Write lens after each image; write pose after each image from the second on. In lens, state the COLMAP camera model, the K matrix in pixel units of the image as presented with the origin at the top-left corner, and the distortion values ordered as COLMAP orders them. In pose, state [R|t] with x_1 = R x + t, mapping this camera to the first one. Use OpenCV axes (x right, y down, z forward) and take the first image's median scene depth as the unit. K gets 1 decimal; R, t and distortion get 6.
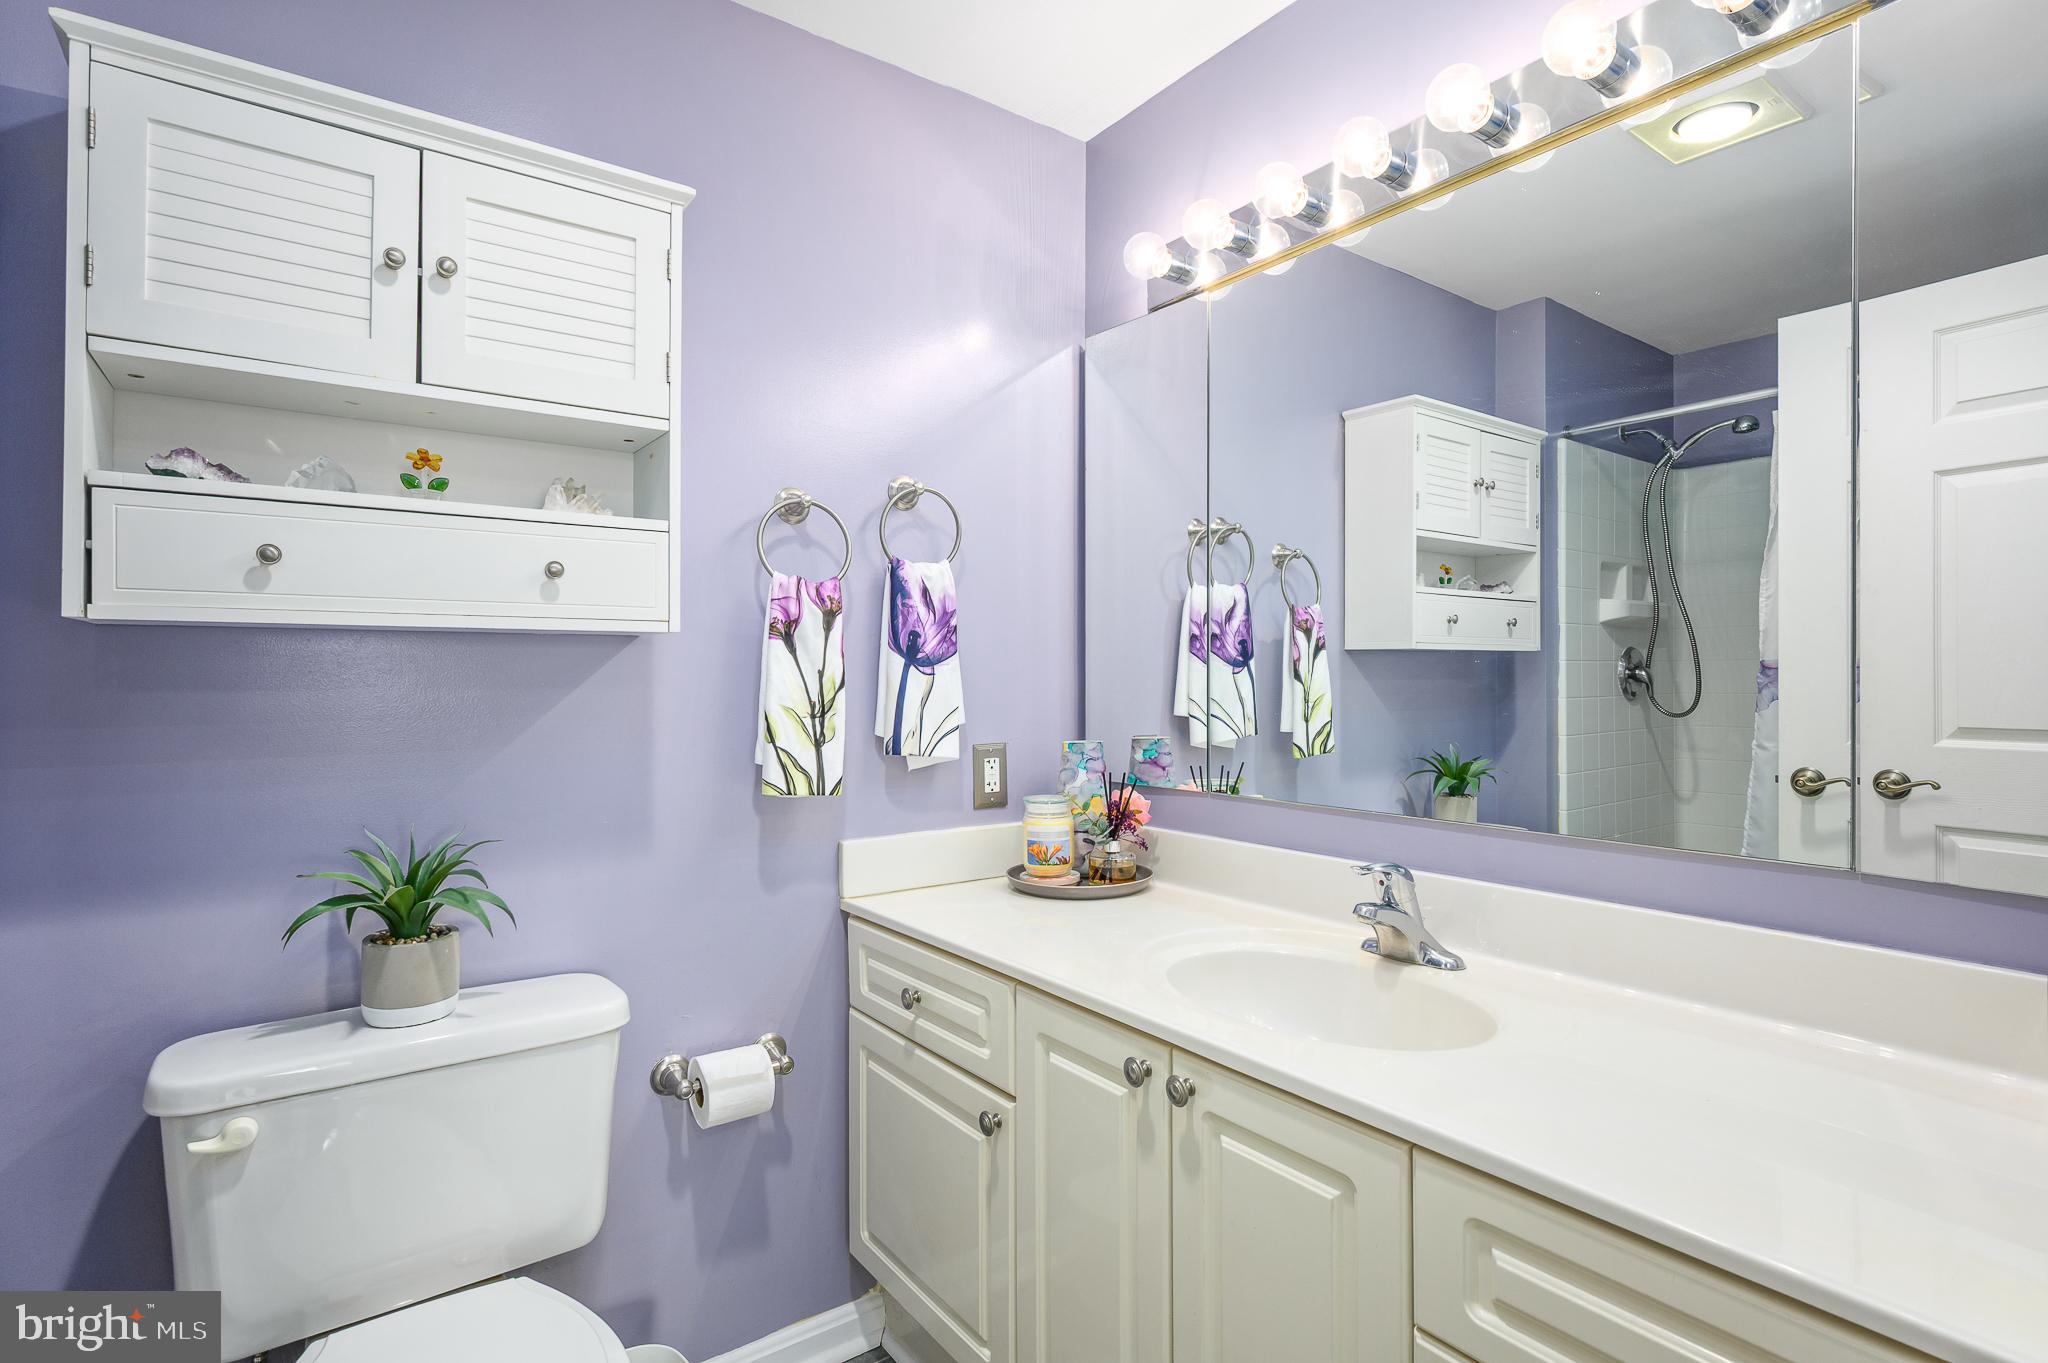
lens RADIAL K [[1008.0, 0, 1024.0], [0, 1008.0, 681.5], [0, 0, 1]] dist [0.002919, 0.000034]
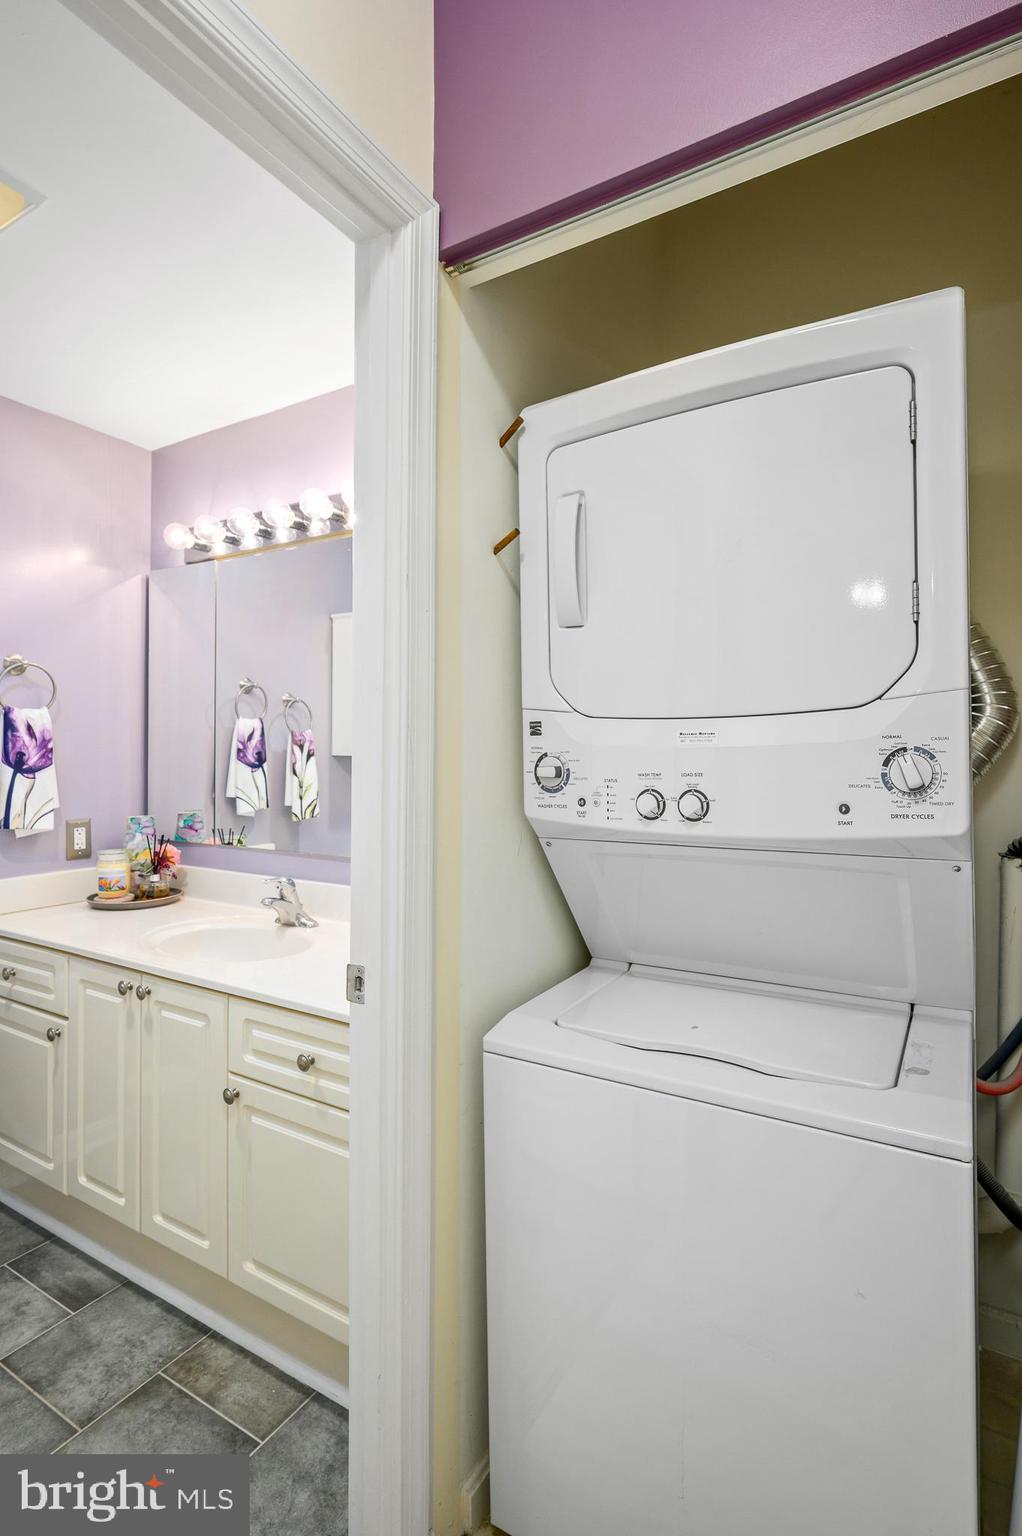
lens RADIAL K [[769.2, 0, 511.2], [0, 769.2, 749.8], [0, 0, 1]] dist [-0.001487, -0.000272]
pose [[0.923871, 0.008071, 0.382620, 0.142025], [-0.006627, 0.999965, -0.005093, -0.050435], [-0.382647, 0.002170, 0.923892, -0.428715]]
